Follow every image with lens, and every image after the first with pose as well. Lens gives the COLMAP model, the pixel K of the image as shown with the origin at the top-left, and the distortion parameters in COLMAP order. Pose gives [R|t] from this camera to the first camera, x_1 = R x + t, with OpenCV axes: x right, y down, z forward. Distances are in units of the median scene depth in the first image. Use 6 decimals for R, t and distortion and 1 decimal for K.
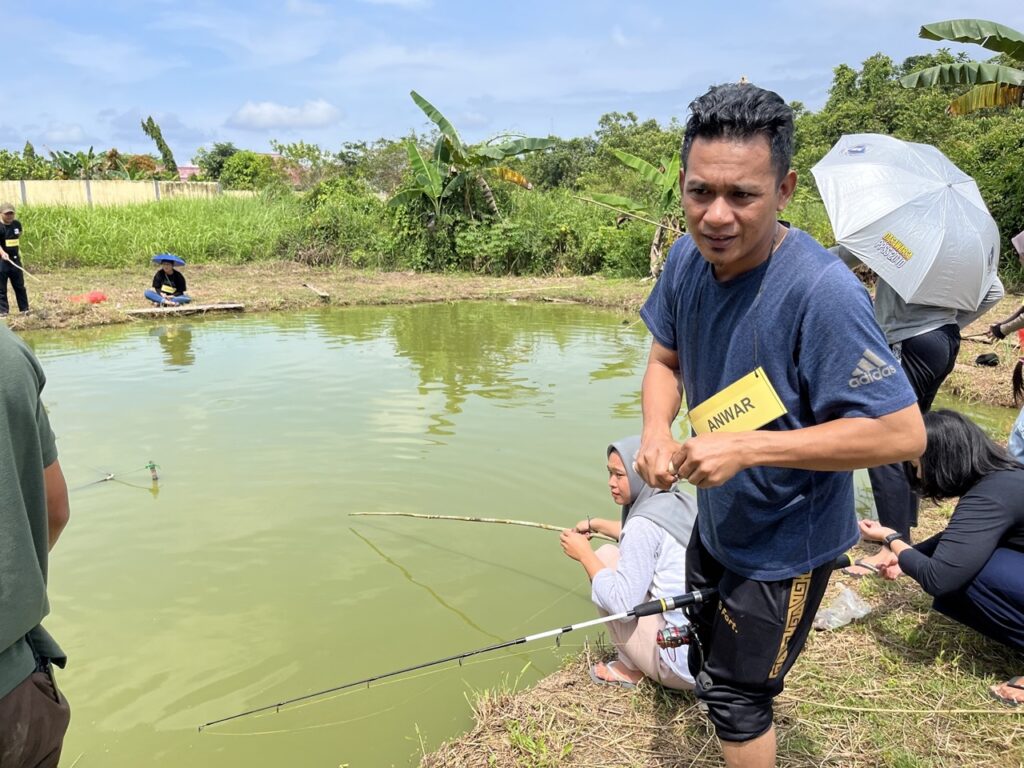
lens RADIAL K [[821.1, 0, 512.0], [0, 821.1, 384.0], [0, 0, 1]] dist [0.090246, -0.120747]
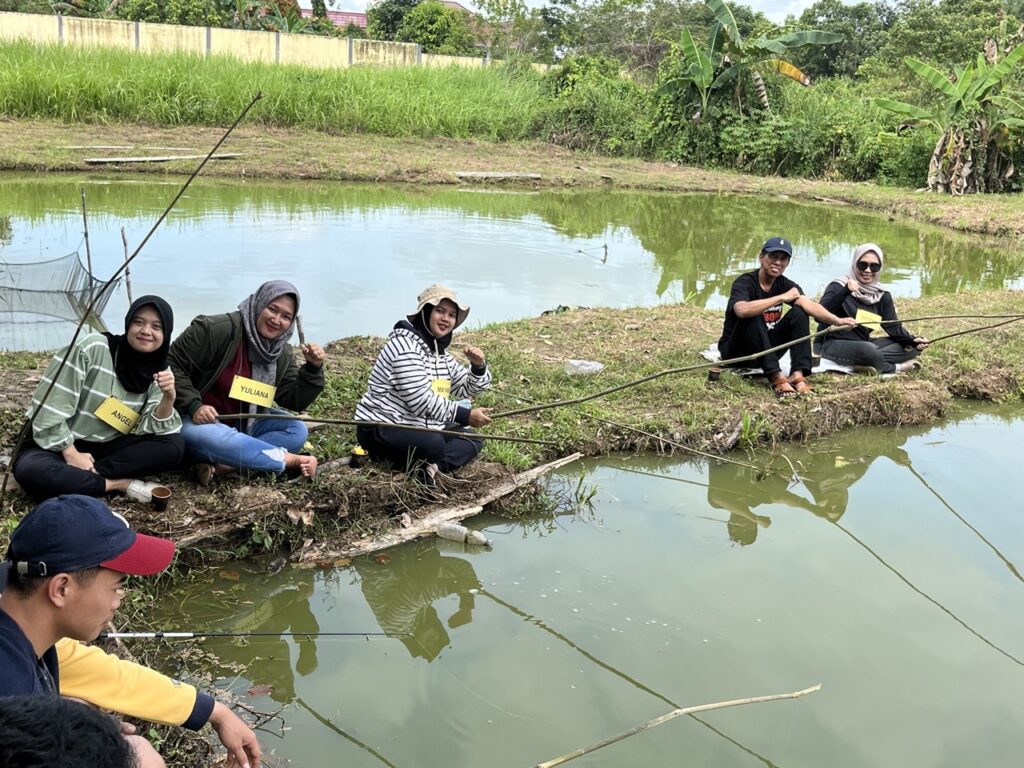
lens RADIAL K [[1180.8, 0, 512.0], [0, 1180.8, 384.0], [0, 0, 1]] dist [0.118583, -0.301888]
pose [[0.978776, 0.116543, -0.168567, -0.039163], [-0.110320, 0.992838, 0.045852, 0.075048], [0.172703, -0.026282, 0.984623, -0.401950]]
